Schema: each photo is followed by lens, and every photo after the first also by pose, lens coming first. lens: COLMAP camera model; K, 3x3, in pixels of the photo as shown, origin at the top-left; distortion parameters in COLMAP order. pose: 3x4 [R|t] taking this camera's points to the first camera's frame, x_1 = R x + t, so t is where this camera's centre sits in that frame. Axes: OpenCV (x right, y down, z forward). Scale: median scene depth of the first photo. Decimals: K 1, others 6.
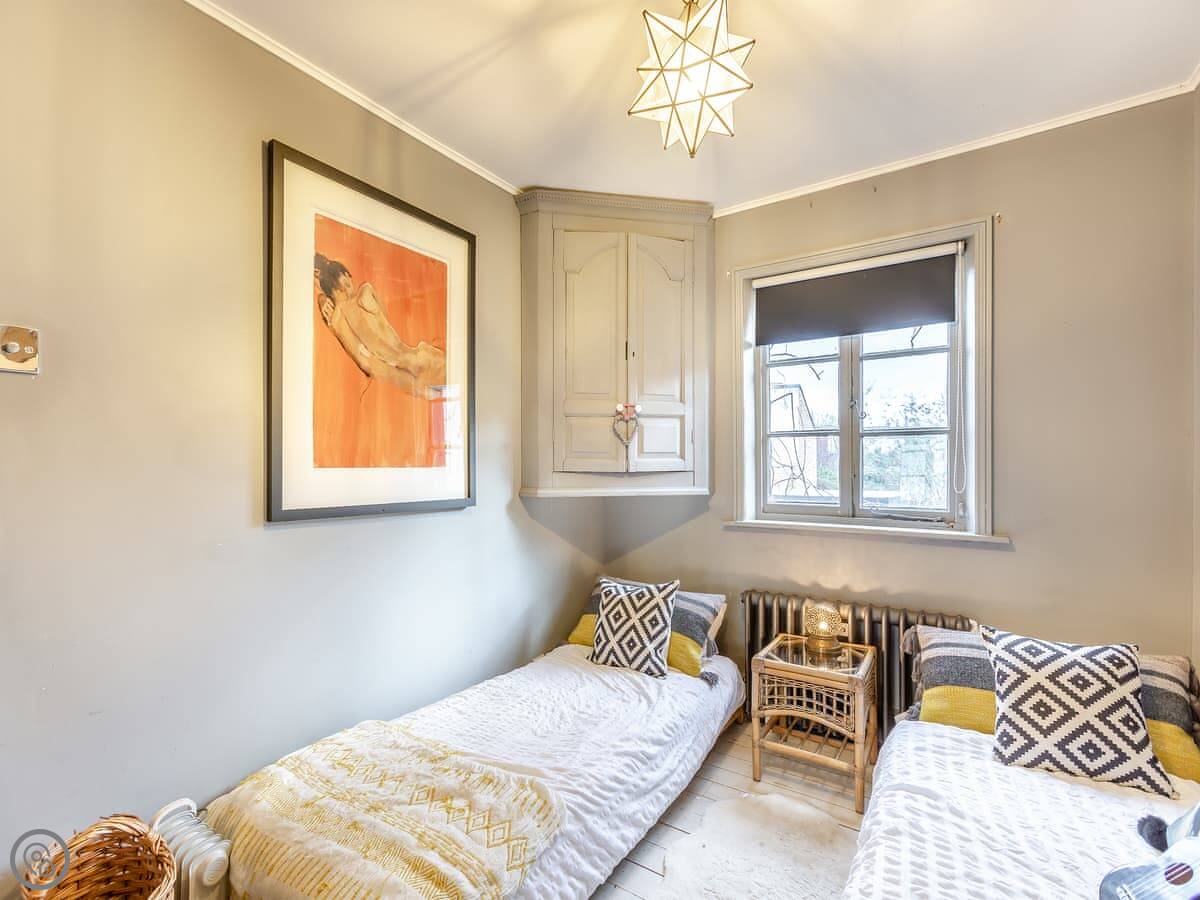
lens RADIAL K [[546.2, 0, 603.9], [0, 546.2, 464.9], [0, 0, 1]] dist [-0.000100, 0.001501]
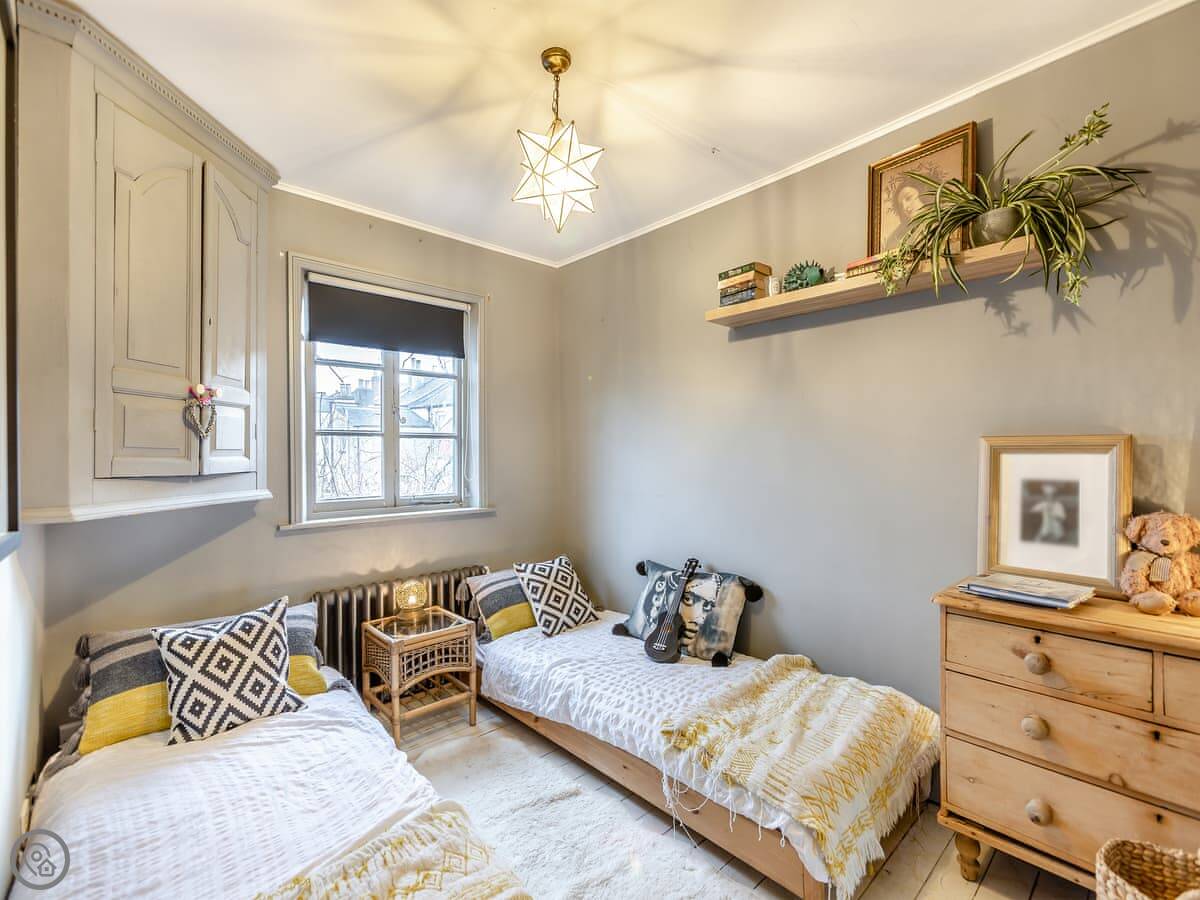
lens RADIAL K [[540.3, 0, 600.6], [0, 540.3, 454.2], [0, 0, 1]] dist [-0.017159, 0.015755]
pose [[0.240297, 0.004942, 0.970687, -0.598344], [0.018805, 0.999776, -0.009745, 0.002628], [-0.970517, 0.020595, 0.240151, 0.315887]]
